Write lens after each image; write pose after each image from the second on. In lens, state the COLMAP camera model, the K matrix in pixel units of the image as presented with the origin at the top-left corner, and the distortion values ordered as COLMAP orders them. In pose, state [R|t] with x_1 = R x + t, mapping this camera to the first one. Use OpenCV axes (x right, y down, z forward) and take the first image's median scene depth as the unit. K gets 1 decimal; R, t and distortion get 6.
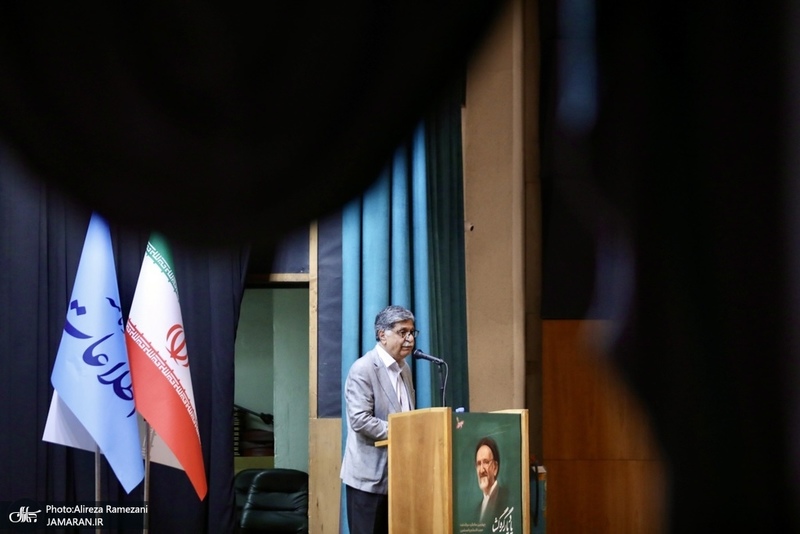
lens RADIAL K [[3131.6, 0, 400.0], [0, 3131.6, 267.0], [0, 0, 1]] dist [0.094596, 0.966657]
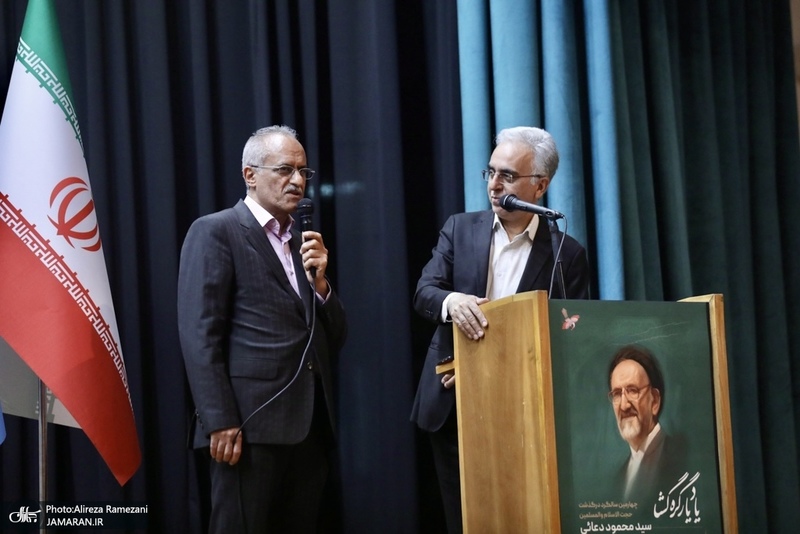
lens RADIAL K [[3531.4, 0, 400.0], [0, 3531.4, 267.0], [0, 0, 1]] dist [0.601433, 2.361867]
pose [[0.969625, -0.065622, -0.235629, 0.135857], [0.060651, 0.997758, -0.028290, 0.056078], [0.236957, 0.013139, 0.971431, 0.390224]]
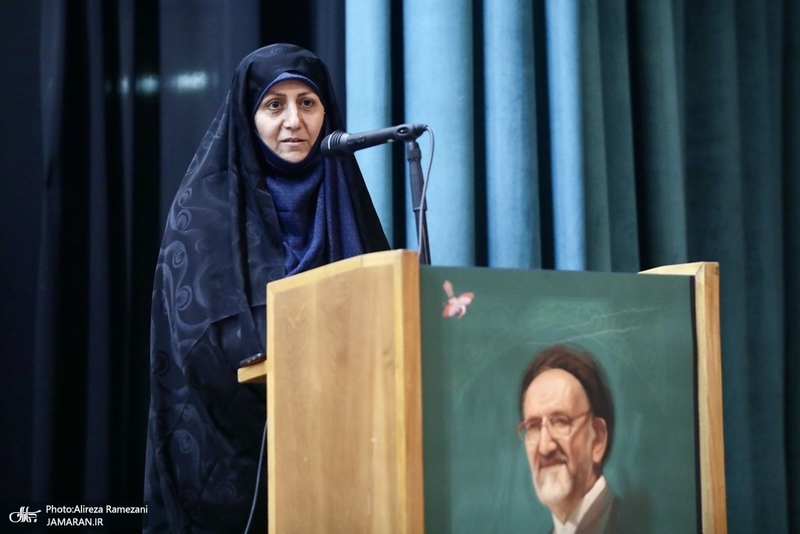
lens RADIAL K [[3795.7, 0, 400.0], [0, 3795.7, 267.0], [0, 0, 1]] dist [0.760914, 3.014377]
pose [[0.969459, -0.031481, -0.243225, 0.108642], [0.030904, 0.999503, -0.006189, 0.048410], [0.243299, -0.001517, 0.969950, 0.613673]]
